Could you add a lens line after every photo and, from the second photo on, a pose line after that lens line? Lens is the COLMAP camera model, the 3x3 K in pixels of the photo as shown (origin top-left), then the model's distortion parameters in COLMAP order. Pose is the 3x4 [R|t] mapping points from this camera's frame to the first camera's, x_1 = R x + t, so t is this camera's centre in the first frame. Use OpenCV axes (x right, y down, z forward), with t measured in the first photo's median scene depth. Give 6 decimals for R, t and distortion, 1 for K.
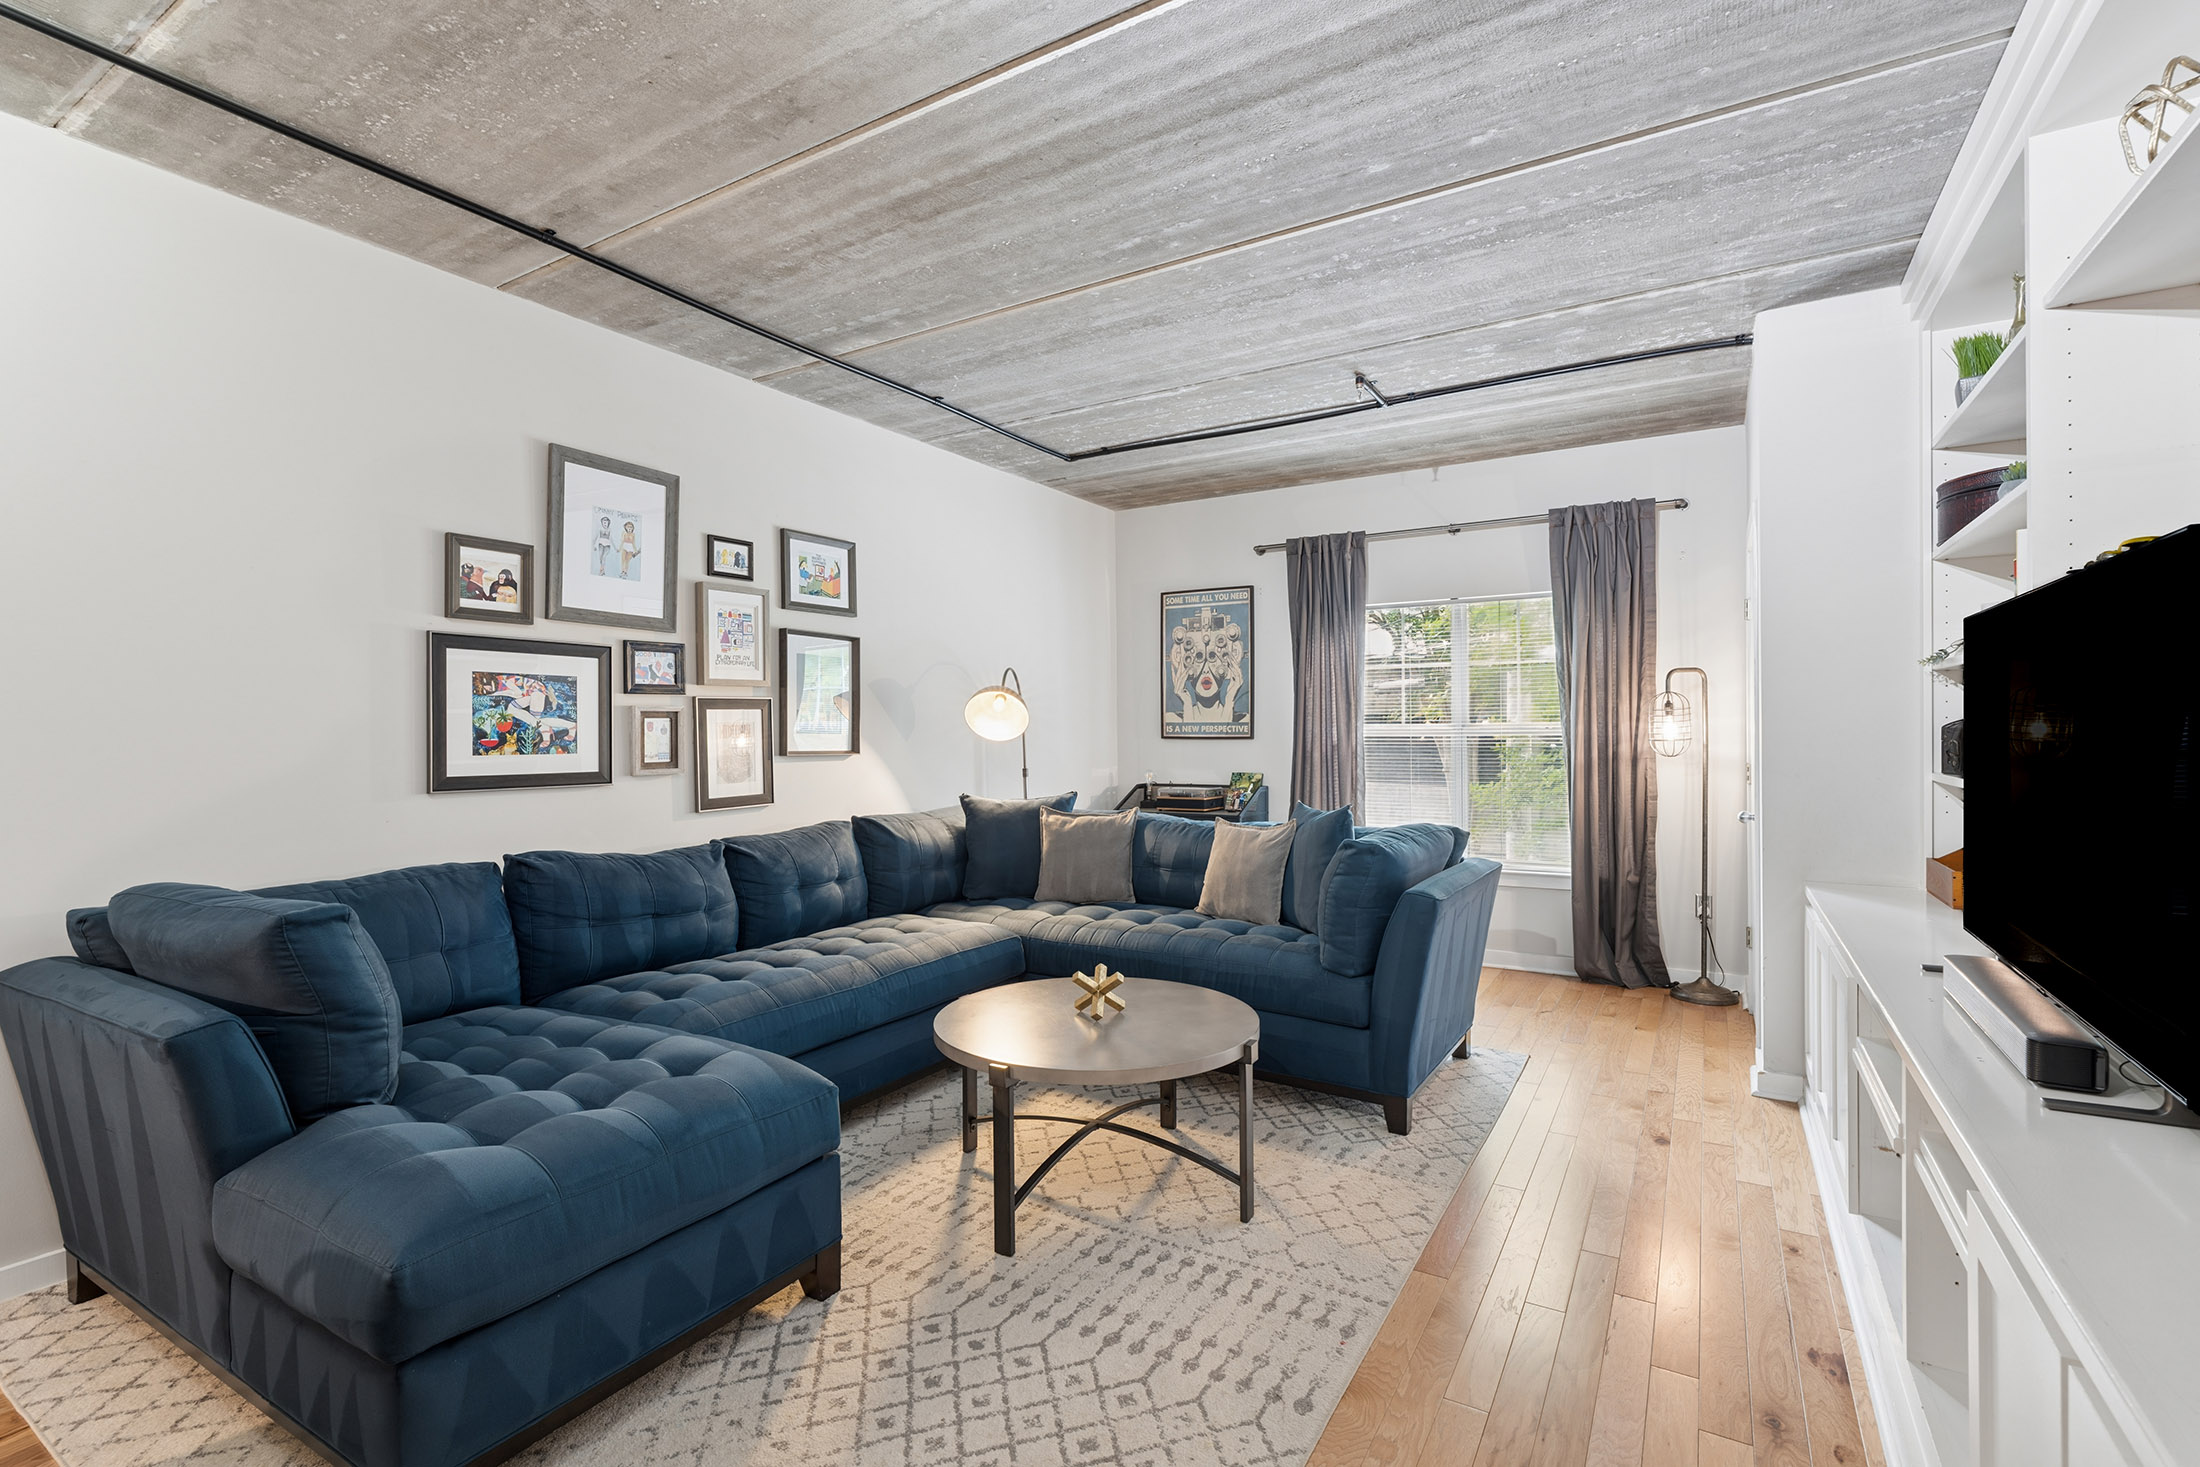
lens RADIAL K [[996.4, 0, 1102.8], [0, 996.4, 734.7], [0, 0, 1]] dist [-0.006763, 0.001707]
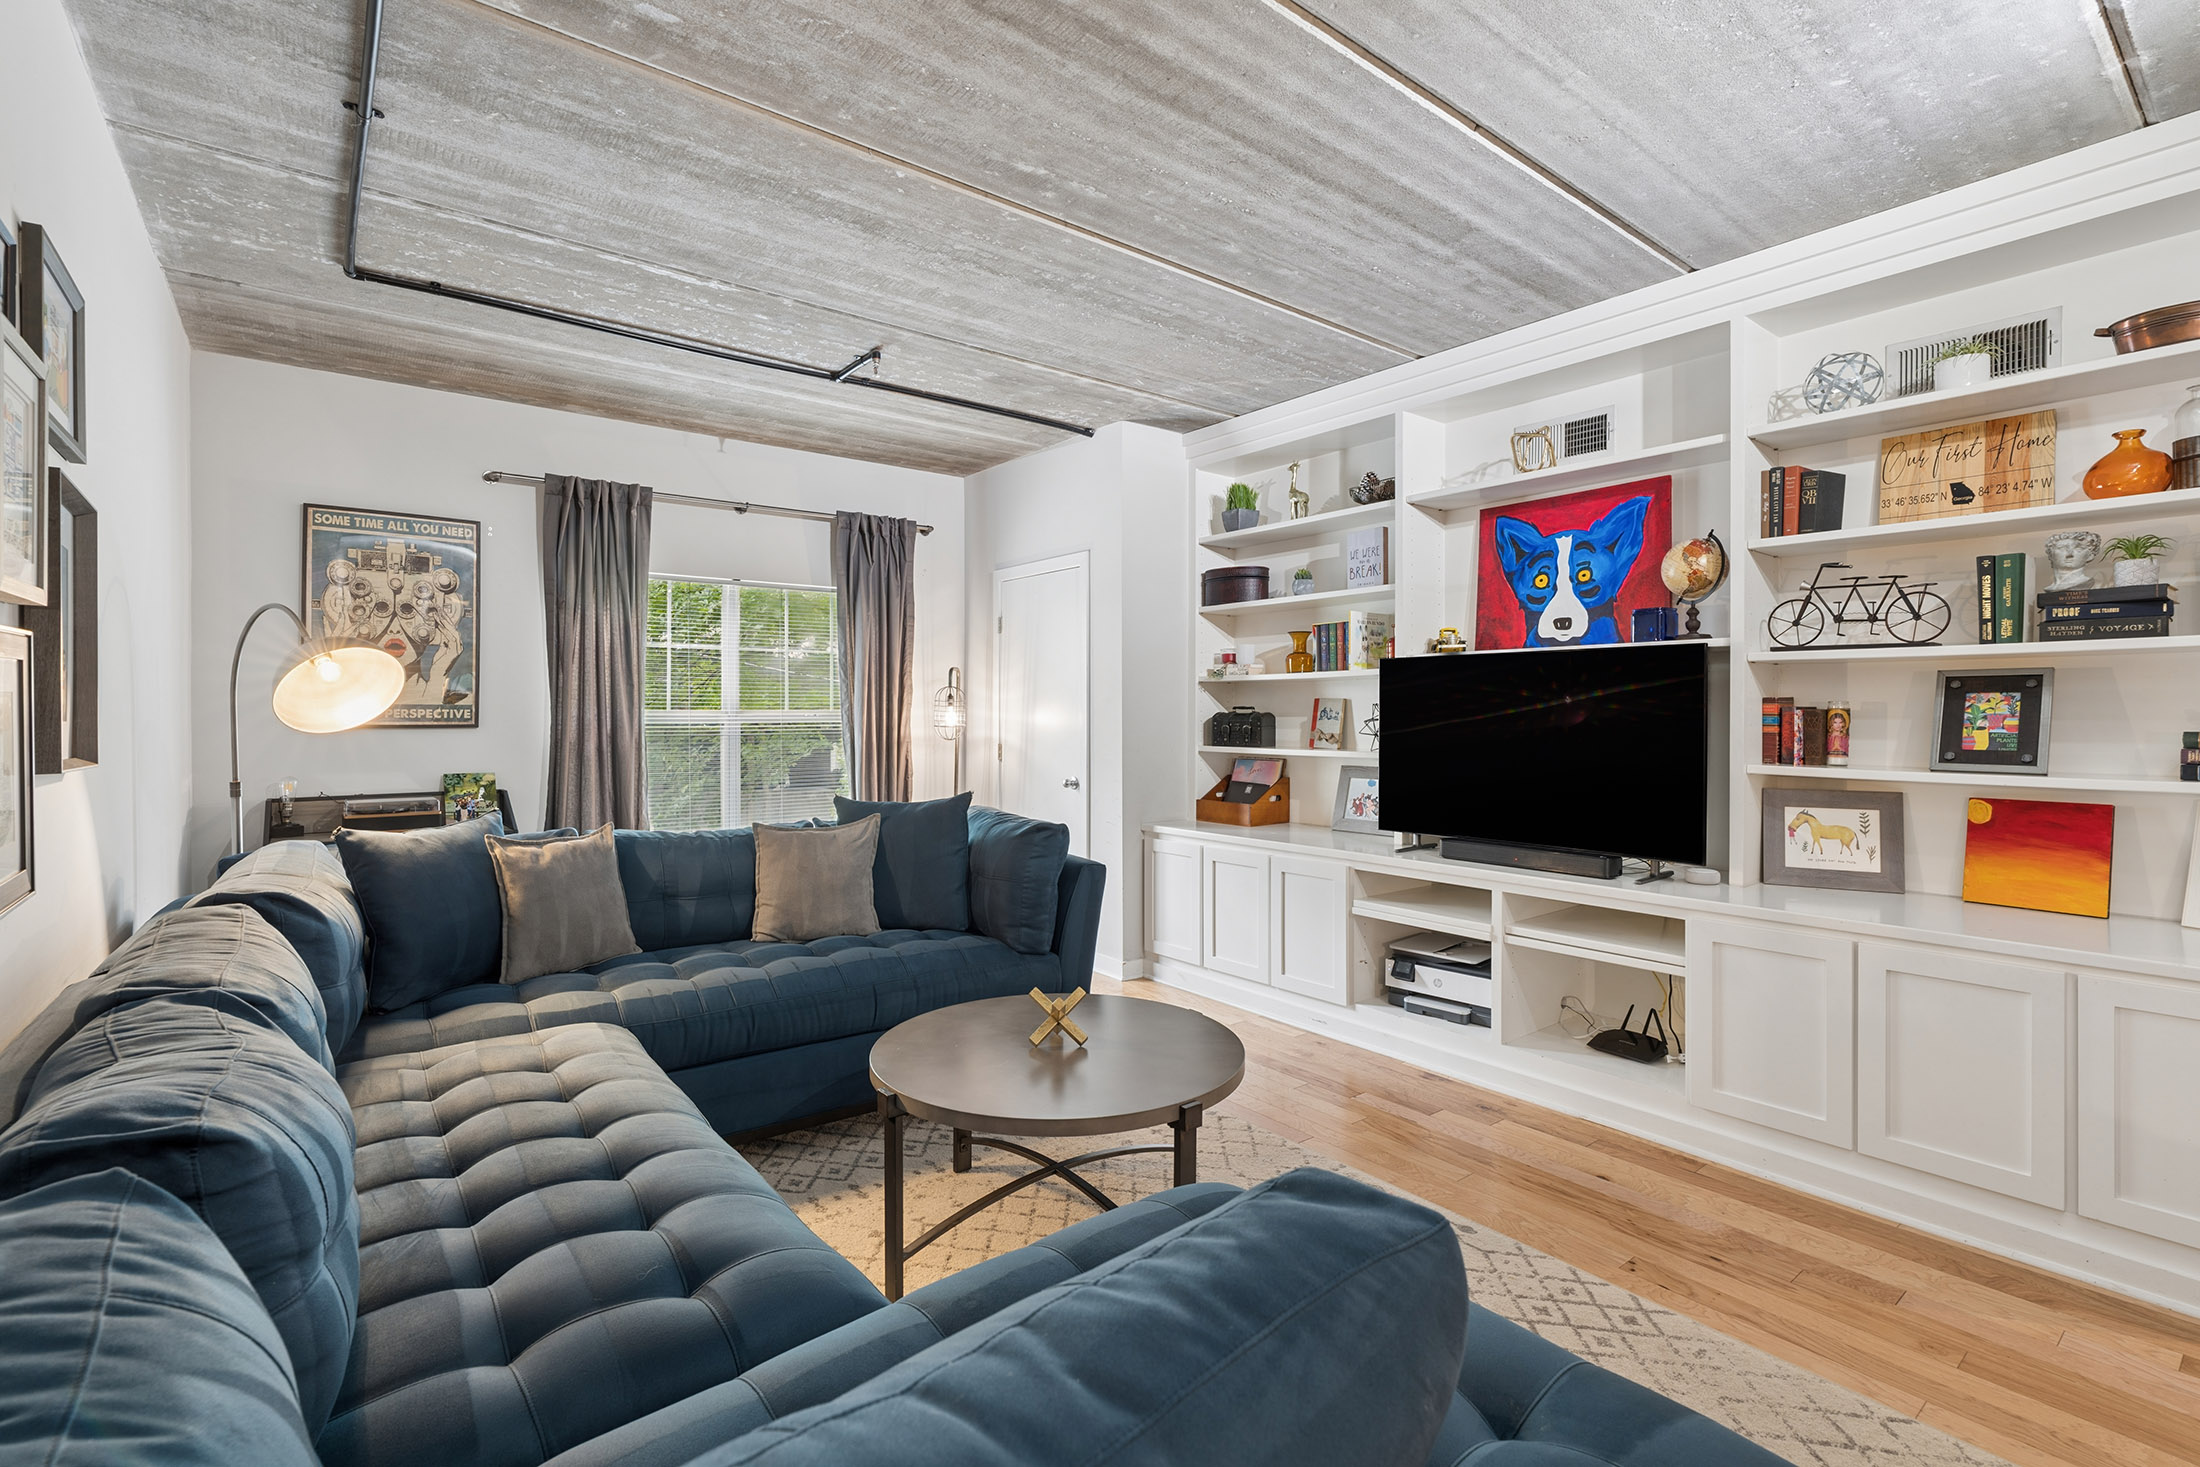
lens RADIAL K [[996.4, 0, 1091.3], [0, 996.4, 715.5], [0, 0, 1]] dist [-0.006763, 0.001707]
pose [[0.357741, 0.006174, 0.933800, -0.608290], [-0.000212, 0.999979, -0.006530, -0.000263], [-0.933821, 0.002138, 0.357735, 0.493570]]
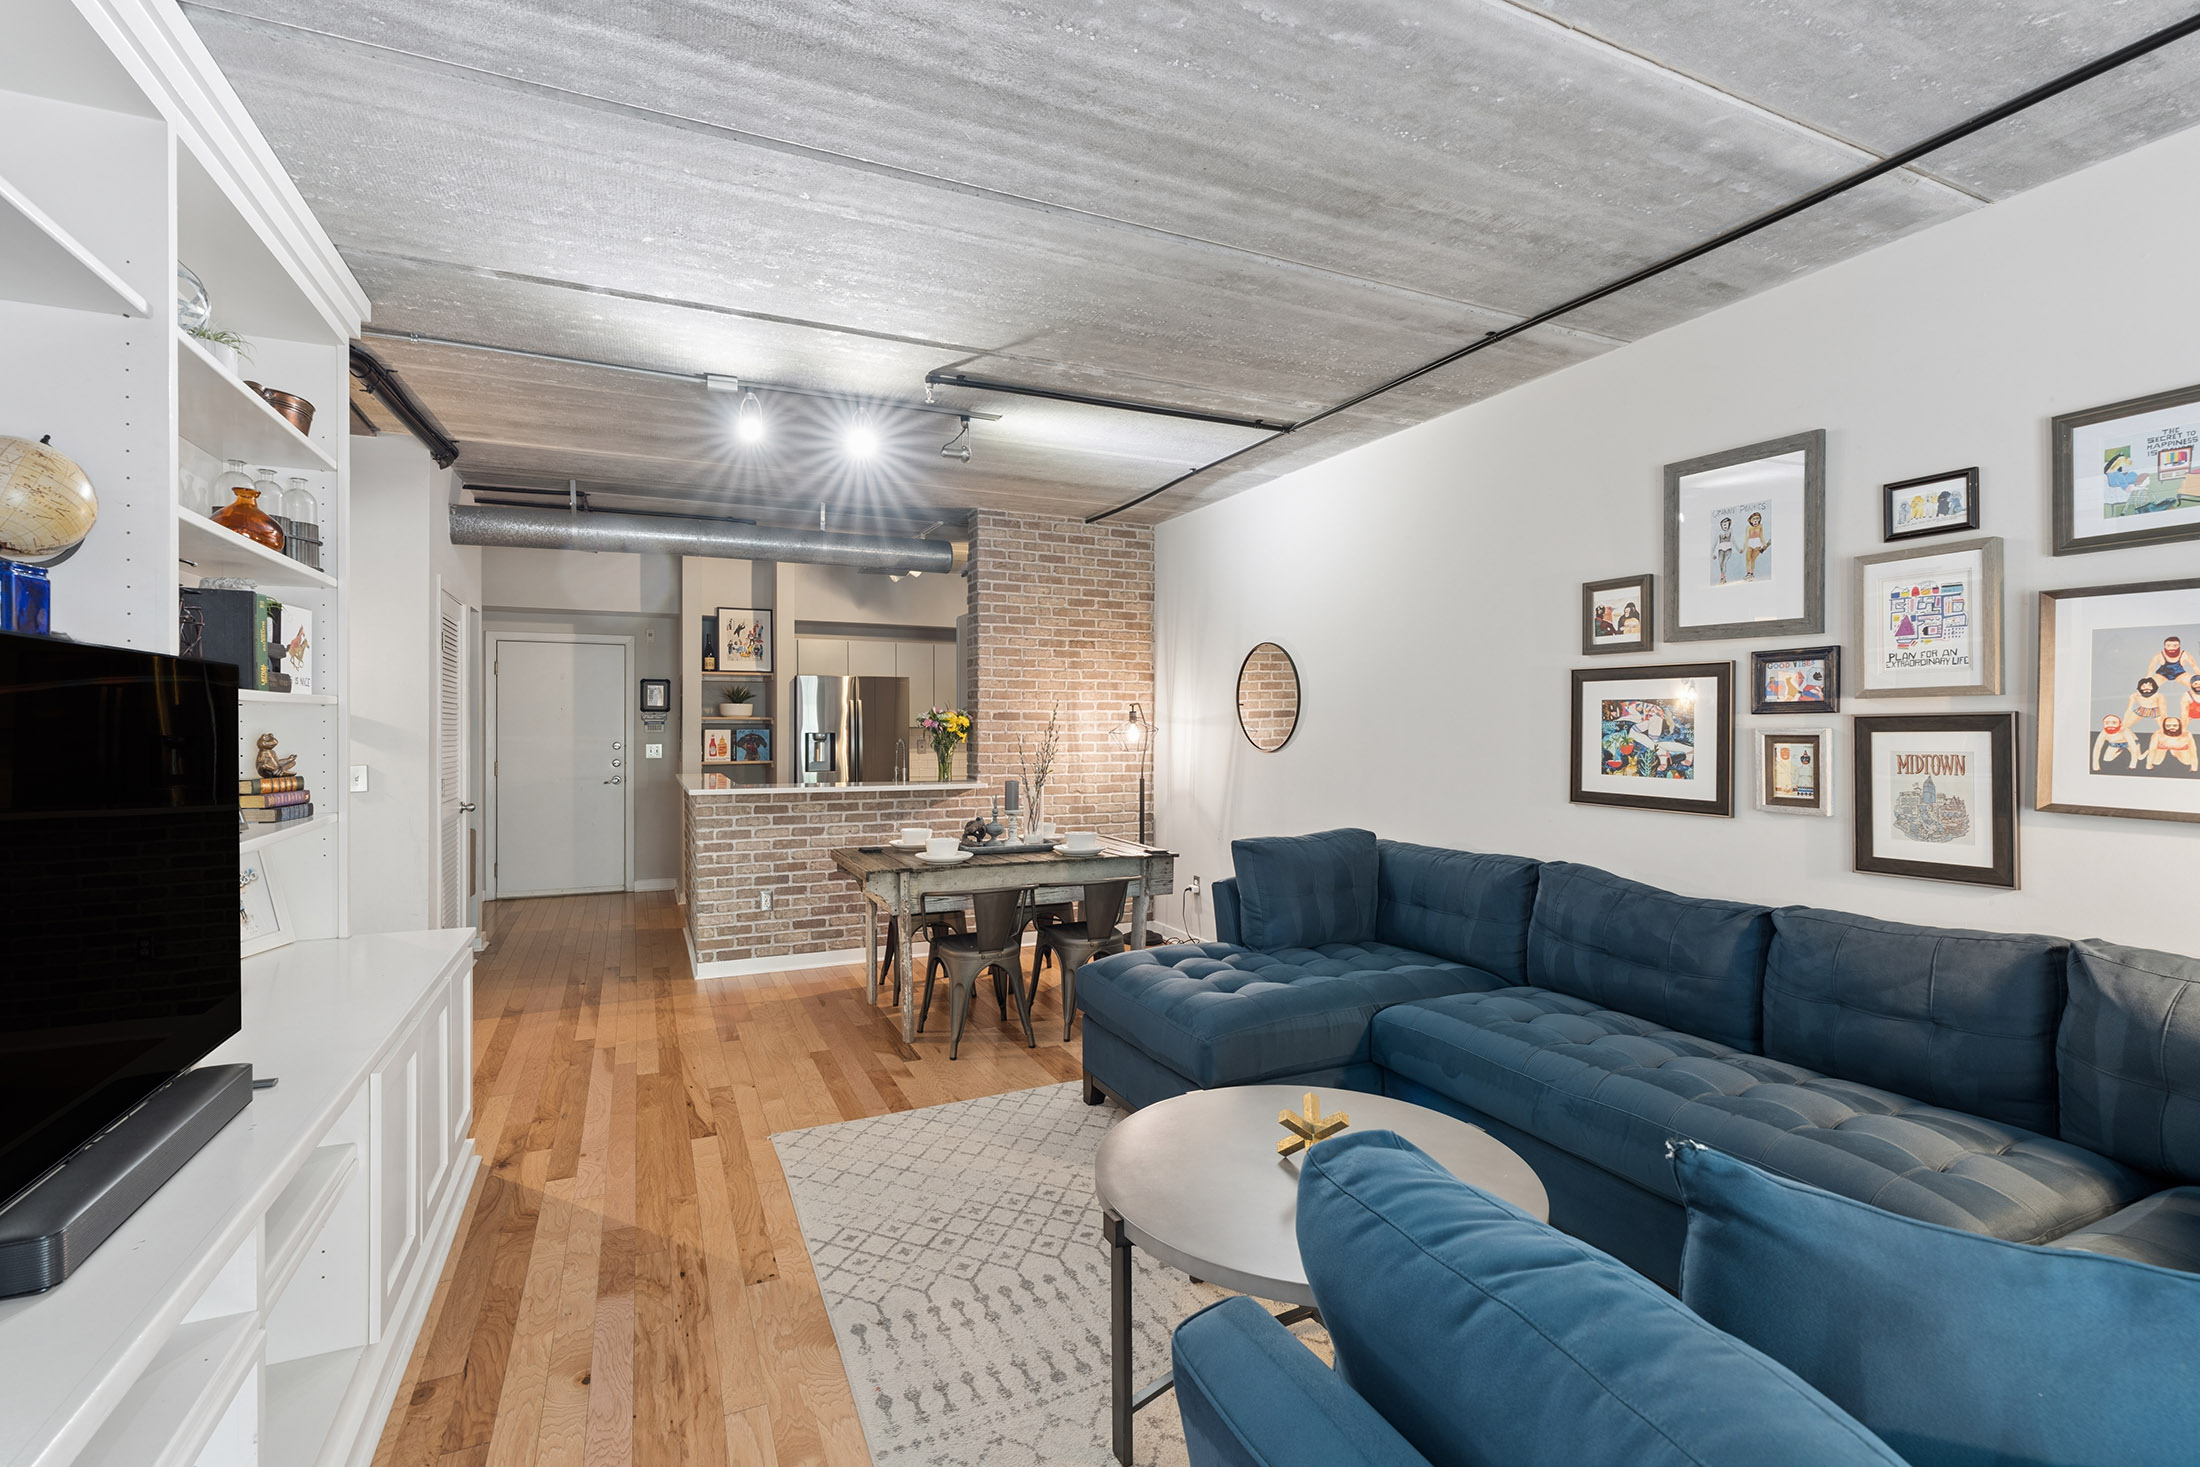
lens RADIAL K [[996.4, 0, 1094.3], [0, 996.4, 727.2], [0, 0, 1]] dist [-0.006763, 0.001707]
pose [[-0.564270, 0.011144, -0.825515, 0.518308], [0.001785, 0.999923, 0.012278, -0.039549], [0.825588, 0.005455, -0.564246, 0.959912]]
